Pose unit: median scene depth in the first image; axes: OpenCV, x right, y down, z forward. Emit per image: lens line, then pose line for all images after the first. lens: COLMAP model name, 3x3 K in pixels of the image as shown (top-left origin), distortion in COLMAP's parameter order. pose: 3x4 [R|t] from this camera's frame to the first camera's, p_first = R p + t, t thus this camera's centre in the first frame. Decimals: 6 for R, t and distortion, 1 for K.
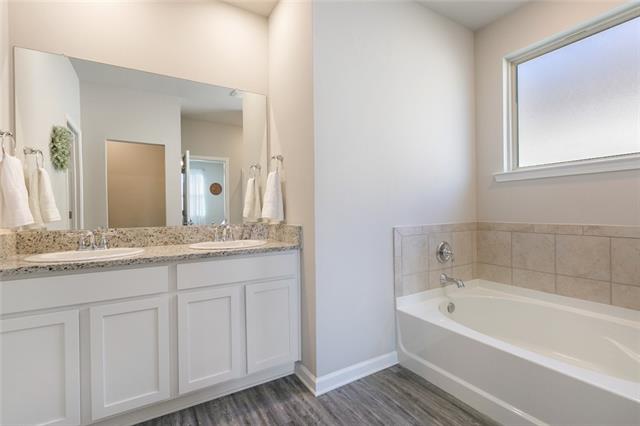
lens RADIAL K [[290.2, 0, 319.8], [0, 290.2, 210.5], [0, 0, 1]] dist [-0.003127, -0.000213]
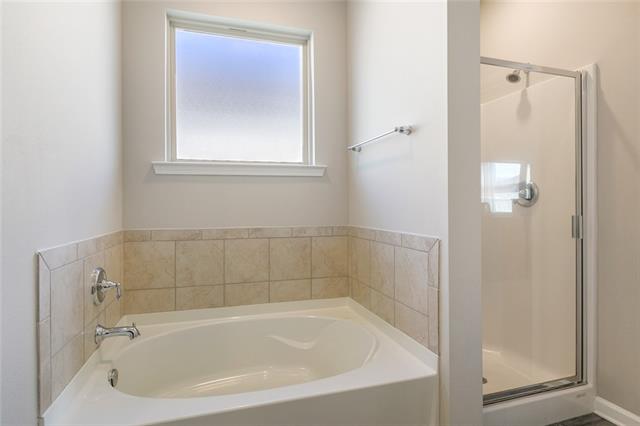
lens RADIAL K [[340.2, 0, 320.3], [0, 340.2, 206.9], [0, 0, 1]] dist [0.005776, 0.001100]
pose [[0.242720, 0.015064, 0.969979, -0.130415], [0.001496, 0.999872, -0.015902, -0.001475], [-0.970095, 0.005311, 0.242666, 0.441339]]
